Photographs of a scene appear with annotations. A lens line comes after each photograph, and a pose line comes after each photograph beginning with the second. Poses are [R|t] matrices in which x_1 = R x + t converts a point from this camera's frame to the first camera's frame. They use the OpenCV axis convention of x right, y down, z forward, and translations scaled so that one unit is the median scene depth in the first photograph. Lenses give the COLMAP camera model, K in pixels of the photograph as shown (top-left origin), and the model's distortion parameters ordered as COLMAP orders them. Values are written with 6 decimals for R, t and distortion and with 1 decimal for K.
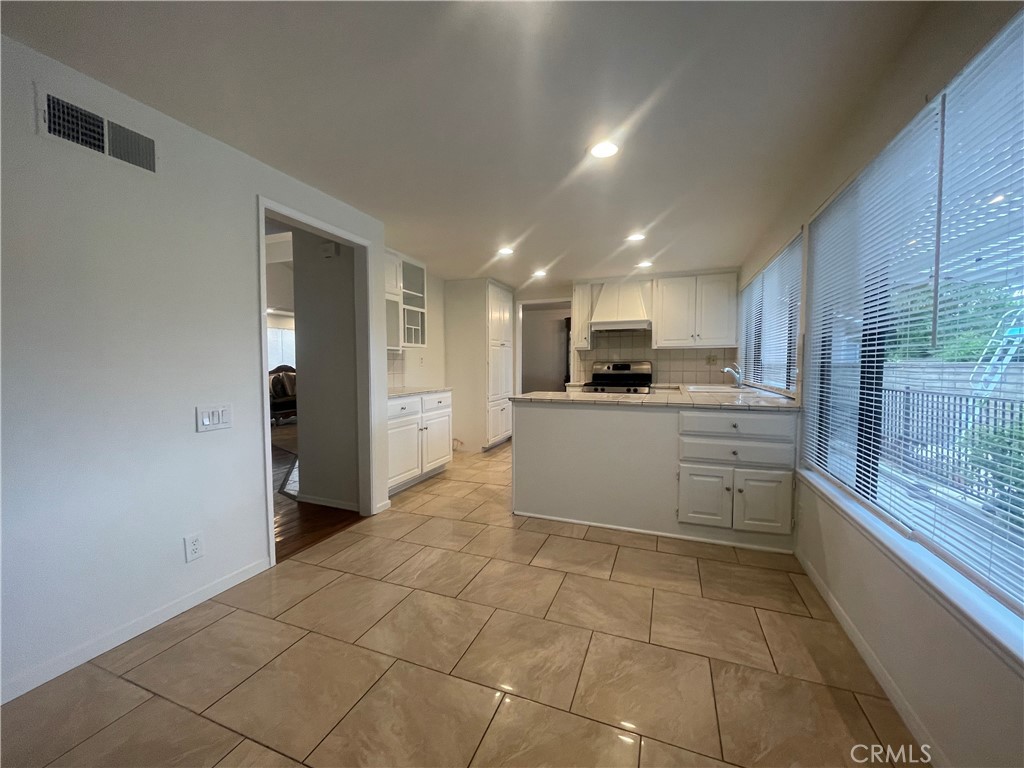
lens RADIAL K [[411.5, 0, 511.1], [0, 411.5, 381.4], [0, 0, 1]] dist [-0.004871, -0.000196]
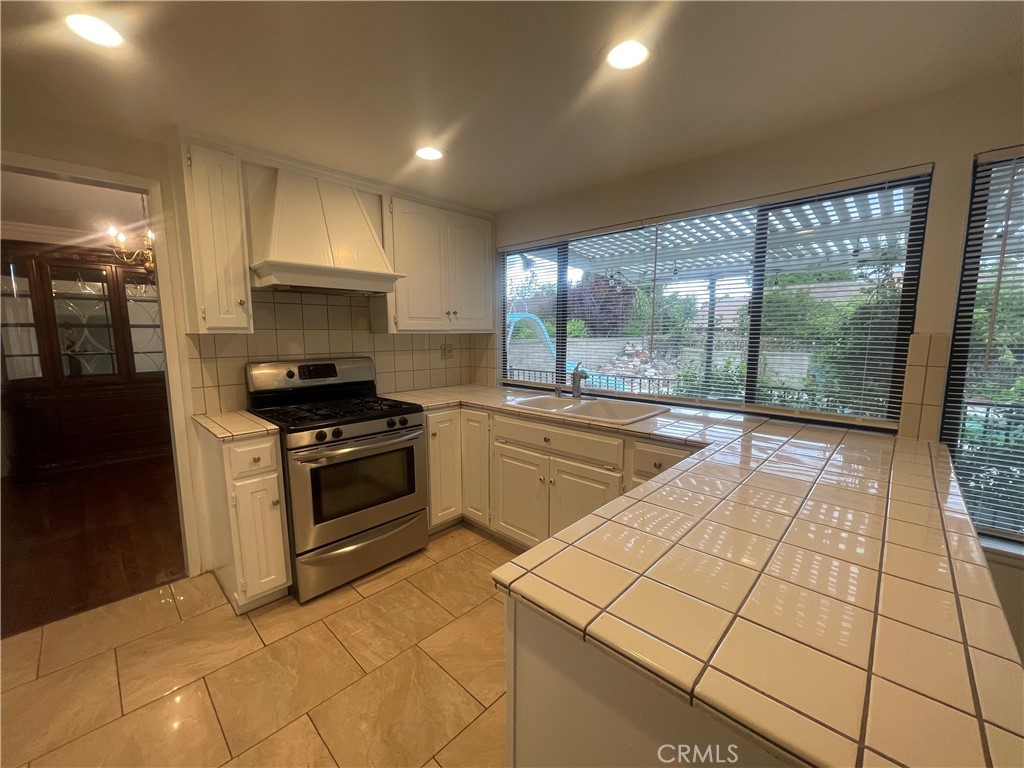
lens RADIAL K [[411.5, 0, 506.1], [0, 411.5, 386.9], [0, 0, 1]] dist [-0.004871, -0.000196]
pose [[0.390030, -0.118568, 0.913136, -0.078398], [0.036609, 0.992888, 0.113287, -0.062218], [-0.920074, -0.010756, 0.391597, 0.625350]]
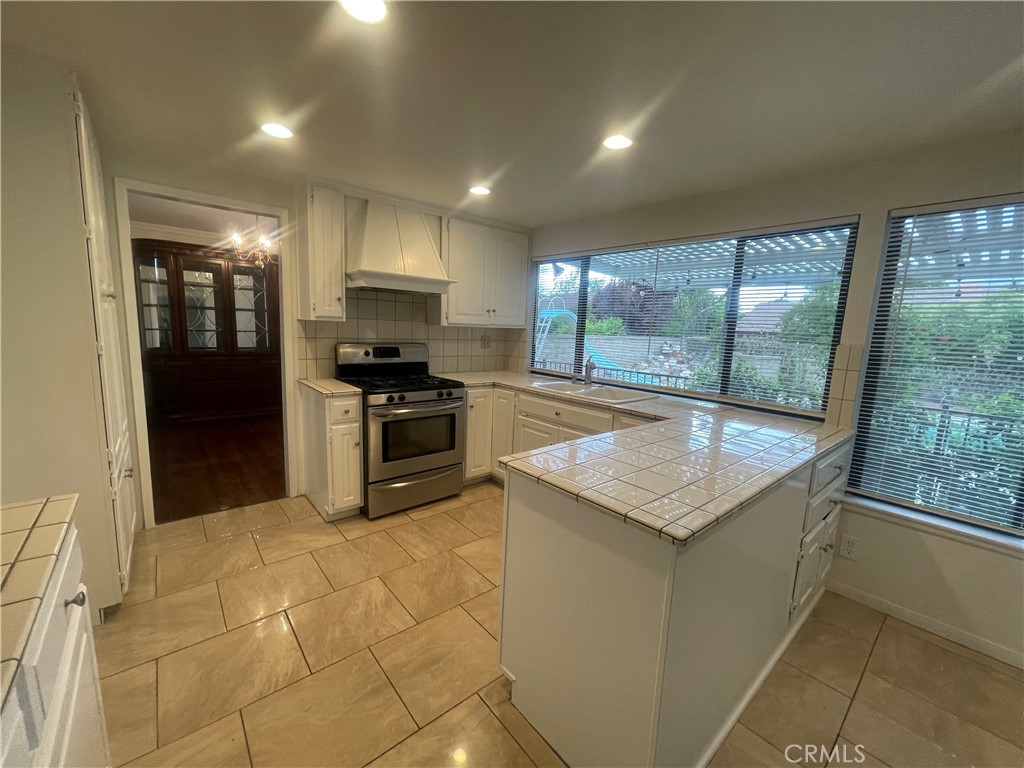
lens RADIAL K [[411.5, 0, 506.6], [0, 411.5, 386.7], [0, 0, 1]] dist [-0.004871, -0.000196]
pose [[0.480720, -0.107031, 0.870317, -0.182878], [-0.009352, 0.991840, 0.127142, -0.063189], [-0.876824, -0.069259, 0.475797, 0.556199]]
